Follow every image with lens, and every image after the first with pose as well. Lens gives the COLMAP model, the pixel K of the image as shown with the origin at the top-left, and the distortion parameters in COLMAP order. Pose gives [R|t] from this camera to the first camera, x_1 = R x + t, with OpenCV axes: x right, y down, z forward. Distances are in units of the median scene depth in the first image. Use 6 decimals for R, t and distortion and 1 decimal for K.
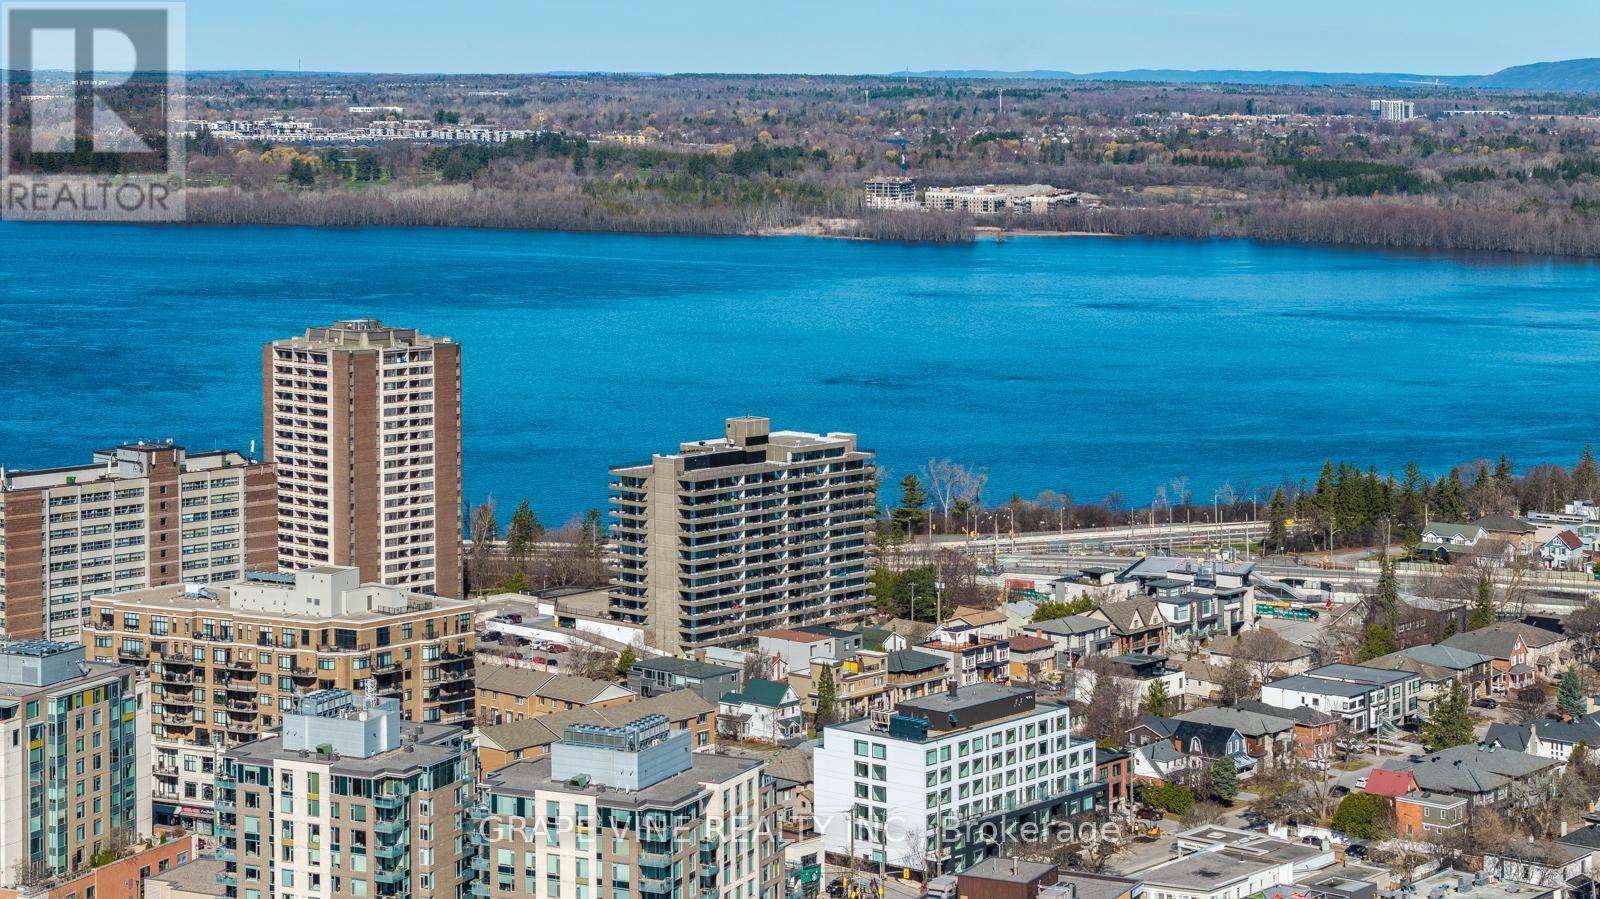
lens RADIAL K [[3271.1, 0, 800.0], [0, 3271.1, 449.5], [0, 0, 1]] dist [-0.039785, 0.321653]
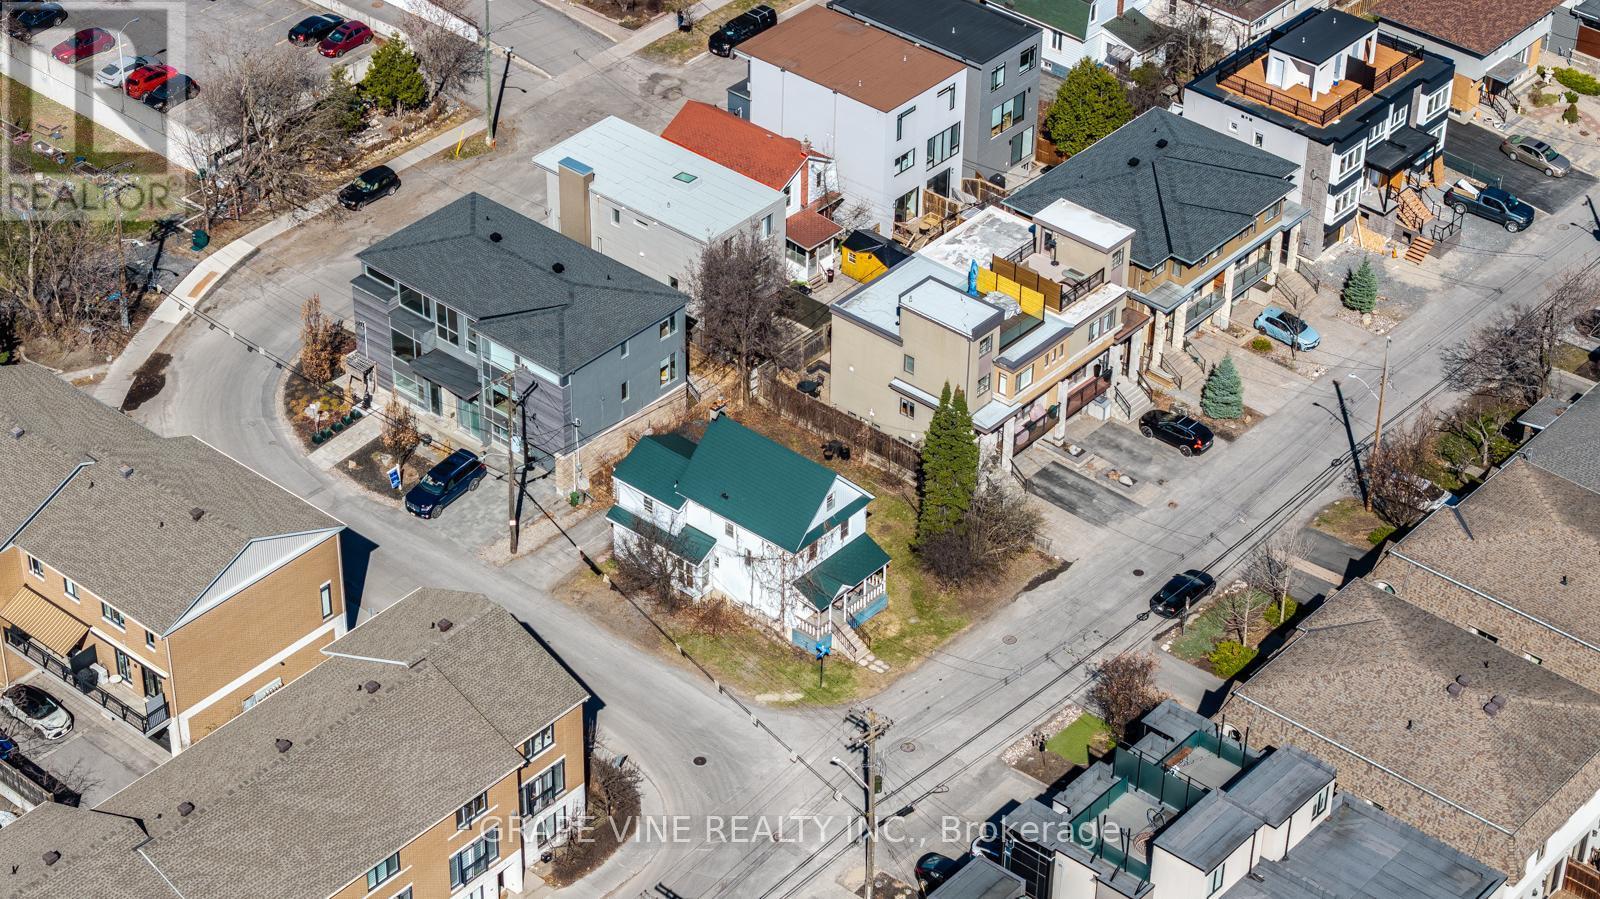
lens RADIAL K [[3271.1, 0, 800.0], [0, 3271.1, 449.5], [0, 0, 1]] dist [-0.039785, 0.321653]
pose [[0.999789, 0.019515, -0.006346, -0.004227], [-0.013877, 0.870766, 0.491502, -0.078985], [0.015118, -0.491310, 0.870854, 0.674558]]
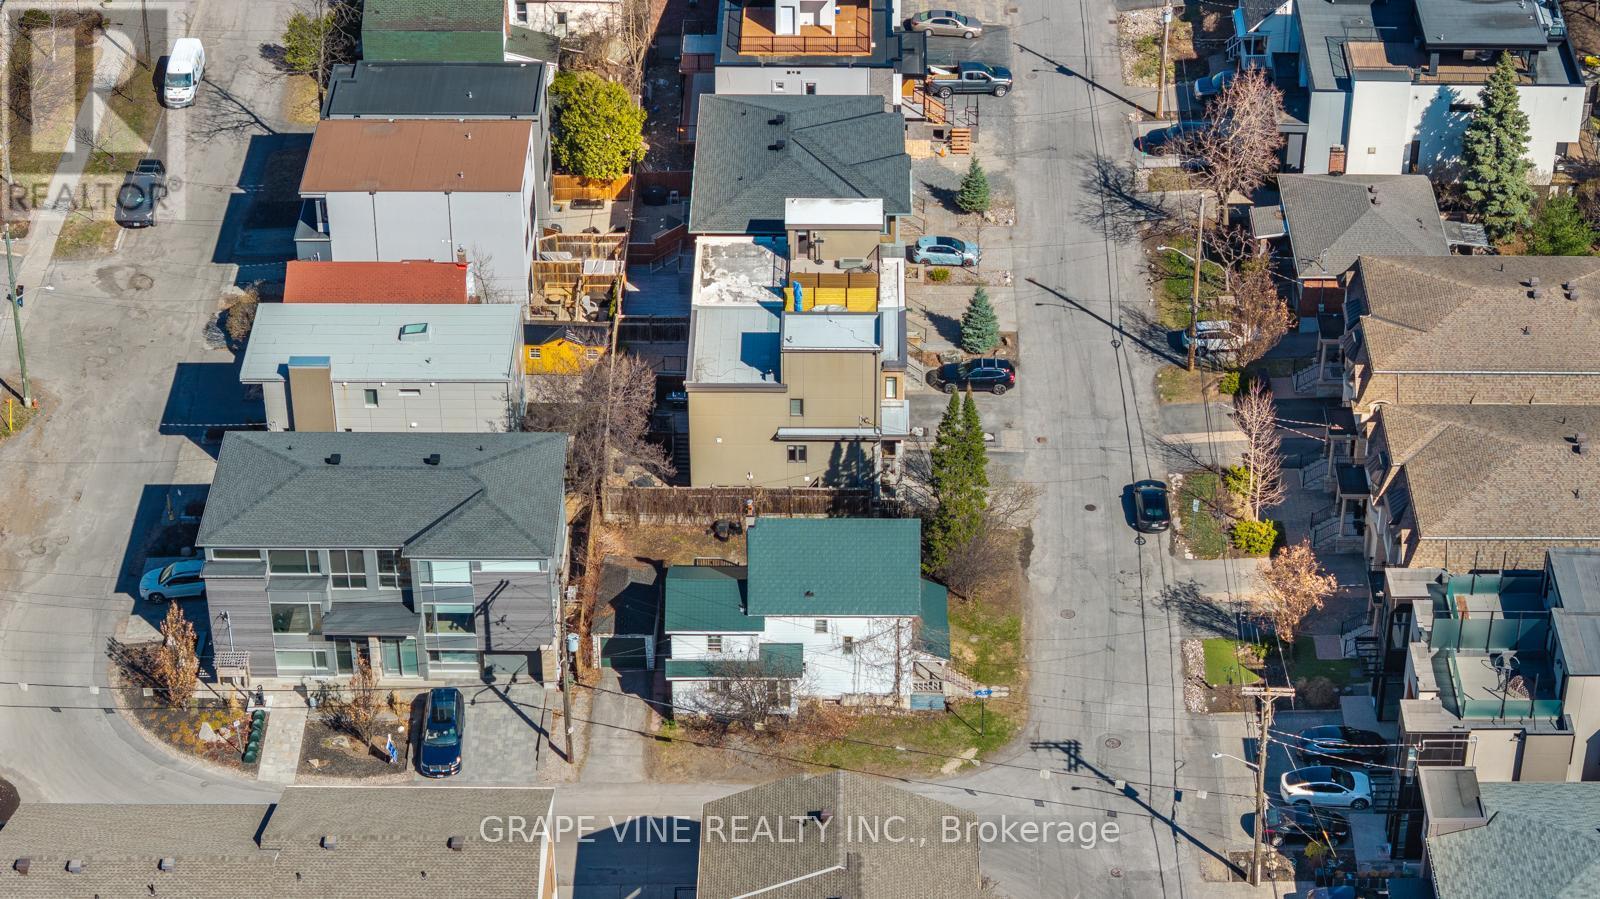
lens RADIAL K [[3441.3, 0, 800.0], [0, 3441.3, 449.5], [0, 0, 1]] dist [-0.077771, 0.609232]
pose [[0.778578, -0.366727, 0.509242, -0.156517], [0.071052, 0.857776, 0.509089, -0.087065], [-0.623512, -0.360183, 0.693902, 0.735102]]
